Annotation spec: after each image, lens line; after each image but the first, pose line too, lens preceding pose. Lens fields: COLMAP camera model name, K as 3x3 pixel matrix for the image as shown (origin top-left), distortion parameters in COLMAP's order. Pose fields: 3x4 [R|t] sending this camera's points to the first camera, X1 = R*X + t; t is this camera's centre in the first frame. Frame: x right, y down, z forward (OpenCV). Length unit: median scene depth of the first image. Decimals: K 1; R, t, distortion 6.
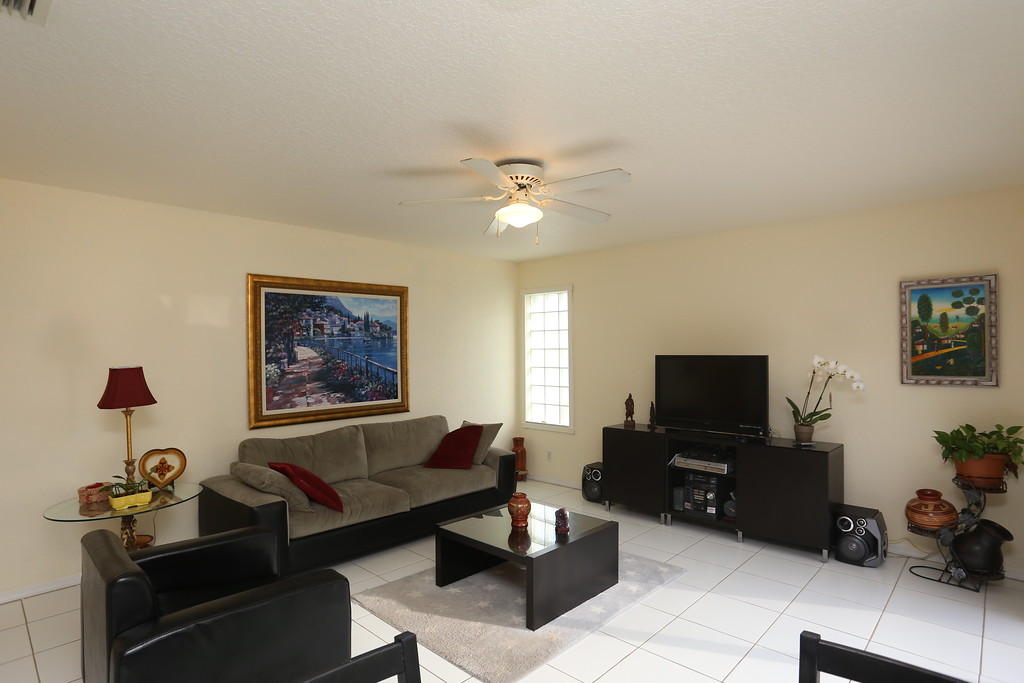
lens RADIAL K [[526.3, 0, 509.6], [0, 526.3, 343.9], [0, 0, 1]] dist [-0.075596, 0.035339]
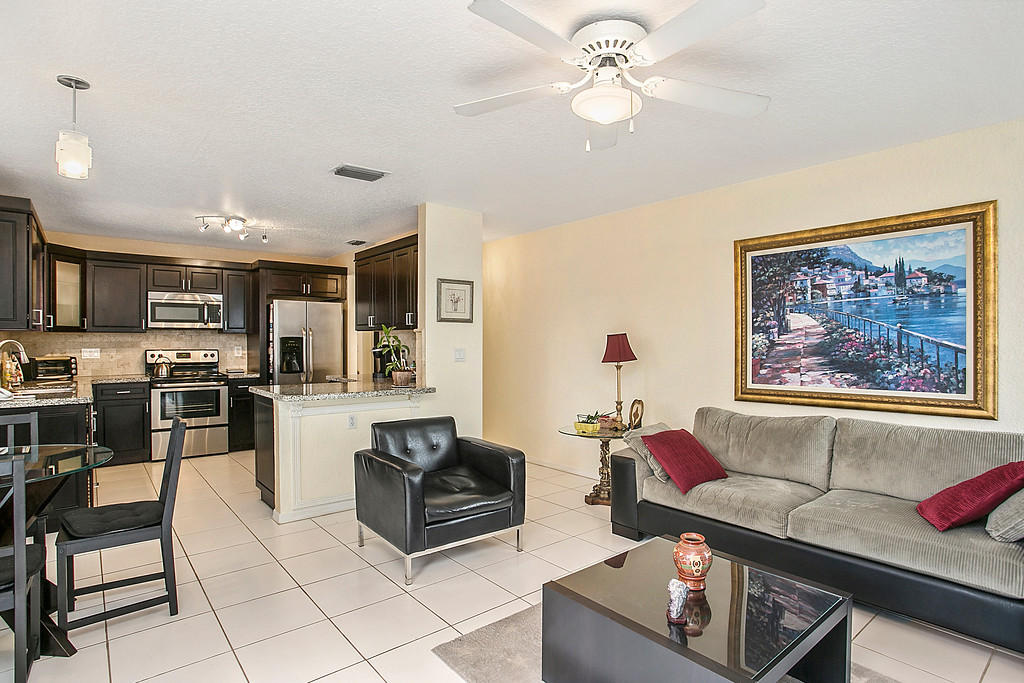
lens RADIAL K [[526.3, 0, 509.6], [0, 526.3, 343.9], [0, 0, 1]] dist [-0.075596, 0.035339]
pose [[-0.111497, 0.012450, -0.993687, 0.503421], [0.016179, 0.999812, 0.010711, 0.039890], [0.993633, -0.014883, -0.111677, 0.666492]]
